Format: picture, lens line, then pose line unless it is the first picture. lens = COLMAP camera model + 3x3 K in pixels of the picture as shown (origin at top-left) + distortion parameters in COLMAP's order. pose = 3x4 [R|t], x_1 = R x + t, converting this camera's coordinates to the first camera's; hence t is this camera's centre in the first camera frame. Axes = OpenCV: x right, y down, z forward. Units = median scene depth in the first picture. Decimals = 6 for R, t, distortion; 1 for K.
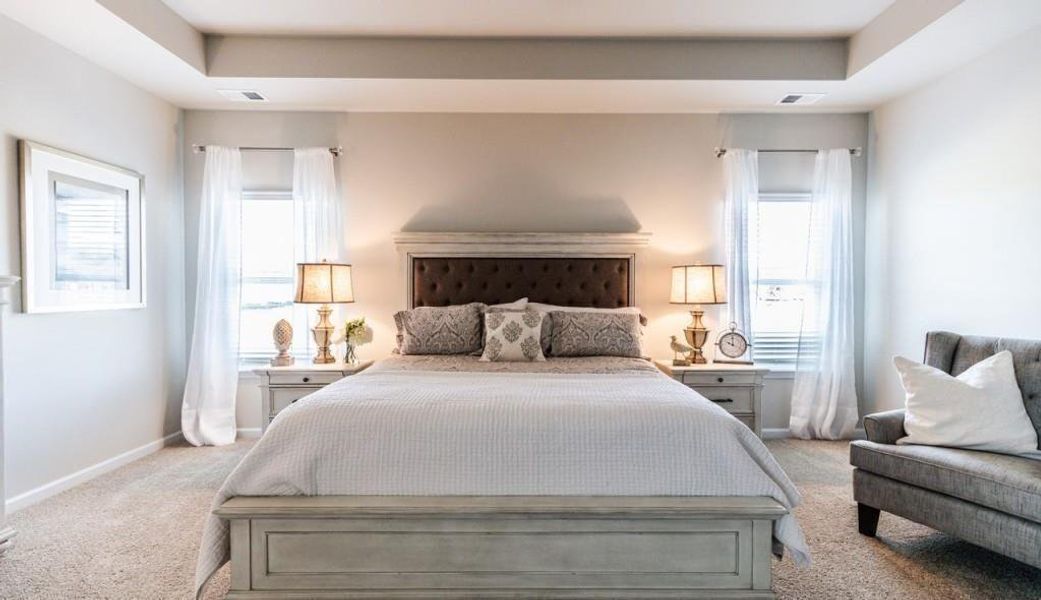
lens RADIAL K [[467.0, 0, 521.5], [0, 467.0, 297.2], [0, 0, 1]] dist [0.003742, 0.001039]
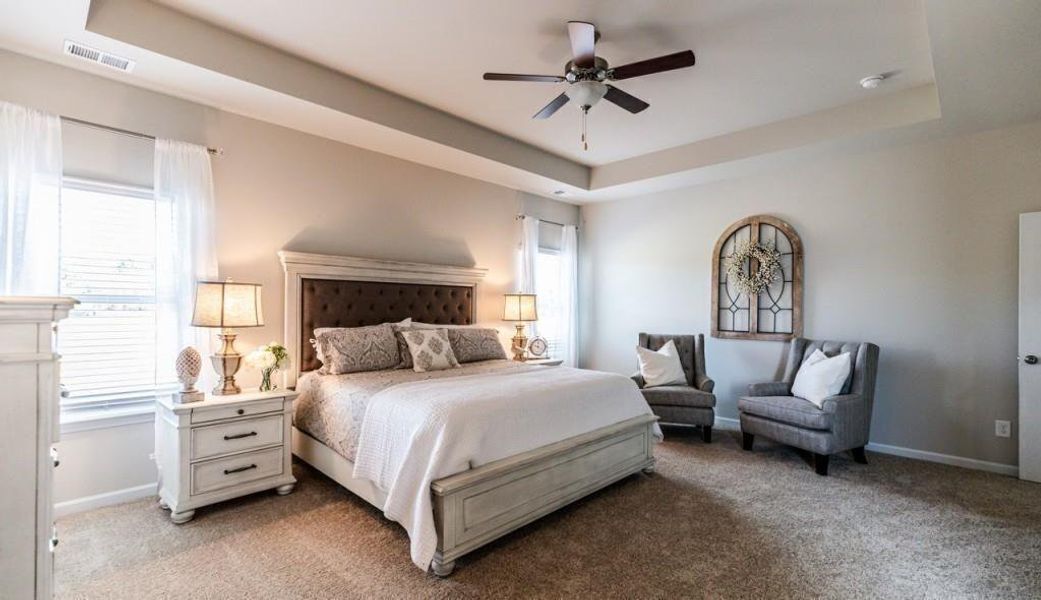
lens RADIAL K [[467.0, 0, 526.0], [0, 467.0, 304.8], [0, 0, 1]] dist [0.003742, 0.001039]
pose [[0.692249, 0.008386, 0.721610, -0.653237], [0.003675, 0.999879, -0.015145, -0.013232], [-0.721649, 0.013137, 0.692134, -0.023989]]
